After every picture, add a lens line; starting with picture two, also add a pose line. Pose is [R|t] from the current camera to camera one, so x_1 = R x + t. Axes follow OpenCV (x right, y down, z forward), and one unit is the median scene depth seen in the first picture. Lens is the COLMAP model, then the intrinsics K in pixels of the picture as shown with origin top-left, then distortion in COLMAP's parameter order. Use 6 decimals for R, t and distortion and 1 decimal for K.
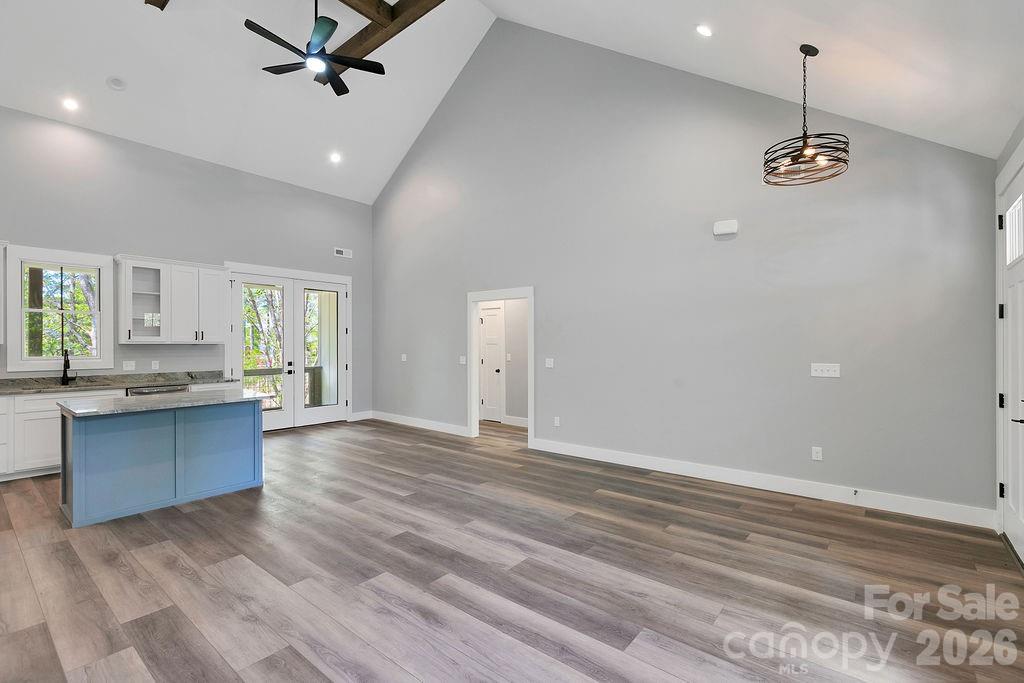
lens RADIAL K [[460.2, 0, 514.9], [0, 460.2, 346.4], [0, 0, 1]] dist [0.003730, -0.000354]
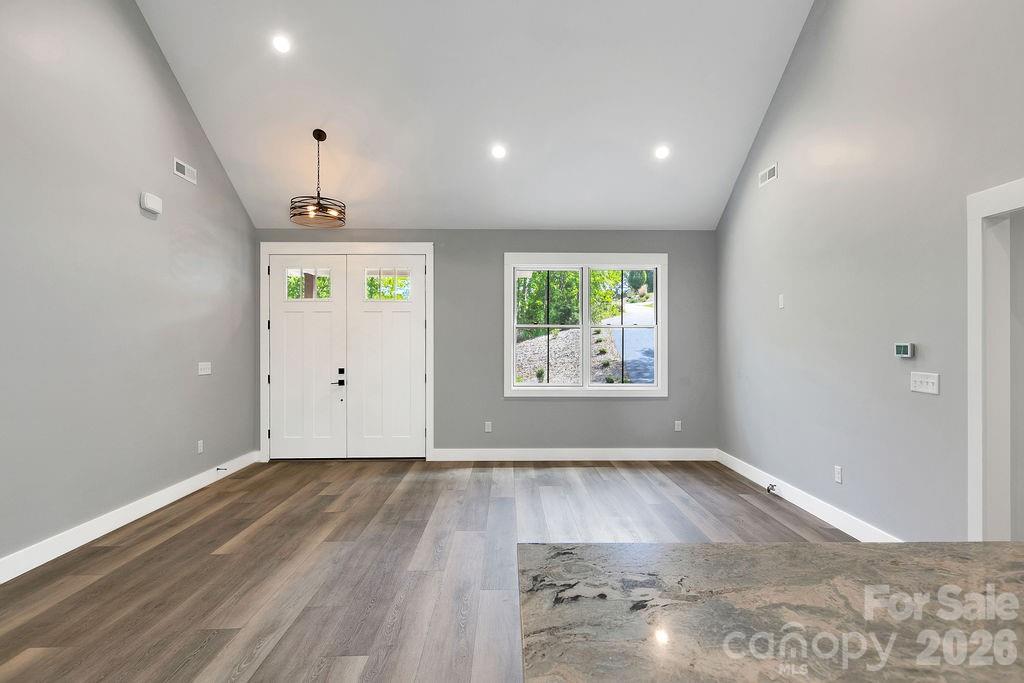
lens RADIAL K [[536.0, 0, 515.1], [0, 536.0, 342.7], [0, 0, 1]] dist [0.000448, -0.000840]
pose [[-0.643052, 0.004234, 0.765811, -0.650905], [0.005324, 0.999985, -0.001058, -0.003821], [-0.765804, 0.003397, -0.643065, 1.043512]]
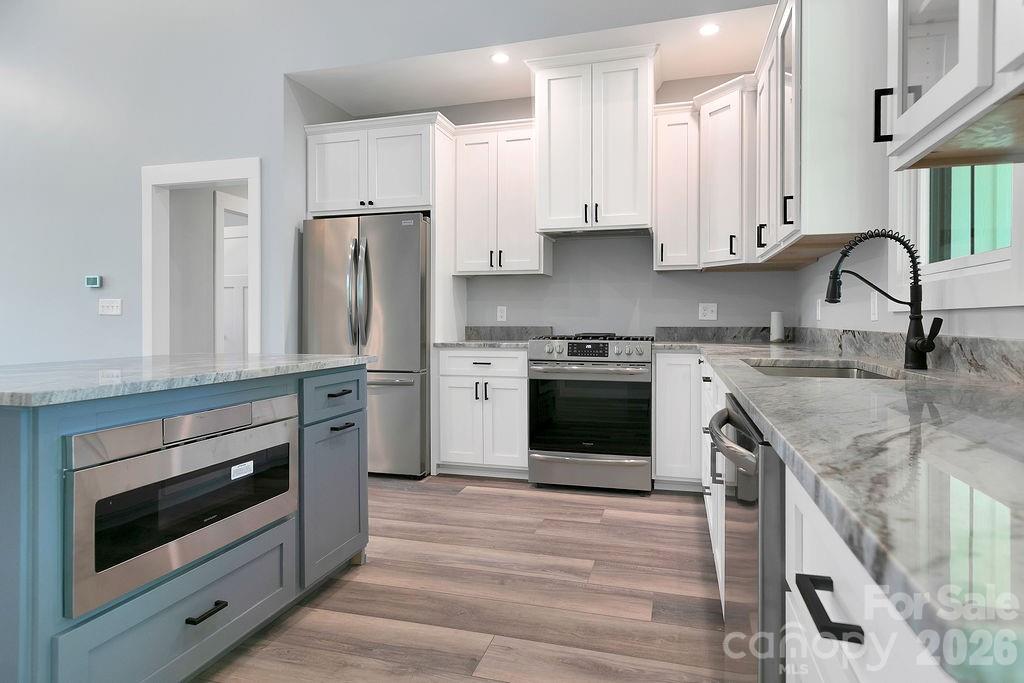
lens RADIAL K [[568.7, 0, 518.7], [0, 568.7, 322.1], [0, 0, 1]] dist [0.004559, -0.000332]
pose [[-0.915056, 0.001191, -0.403326, -0.691671], [-0.002398, 0.999962, 0.008392, 0.060494], [0.403320, 0.008646, -0.915018, 1.293180]]
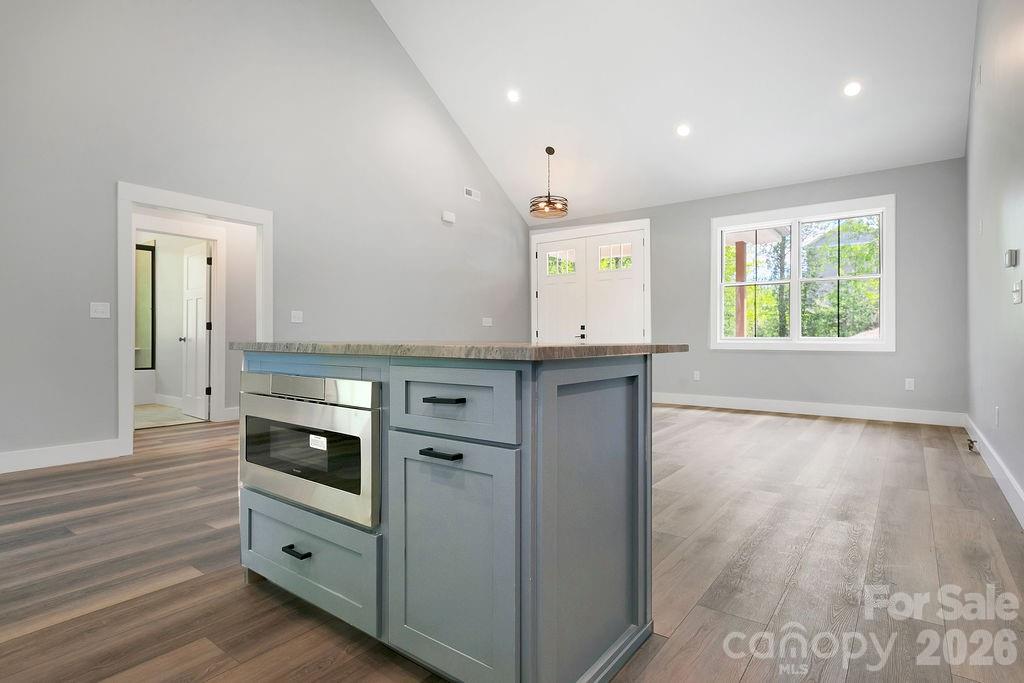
lens RADIAL K [[518.2, 0, 519.7], [0, 518.2, 337.5], [0, 0, 1]] dist [0.001493, 0.000398]
pose [[-0.042918, -0.000008, 0.999079, -0.999399], [0.007422, 0.999972, 0.000327, 0.089923], [-0.999051, 0.007429, -0.042916, 0.801207]]
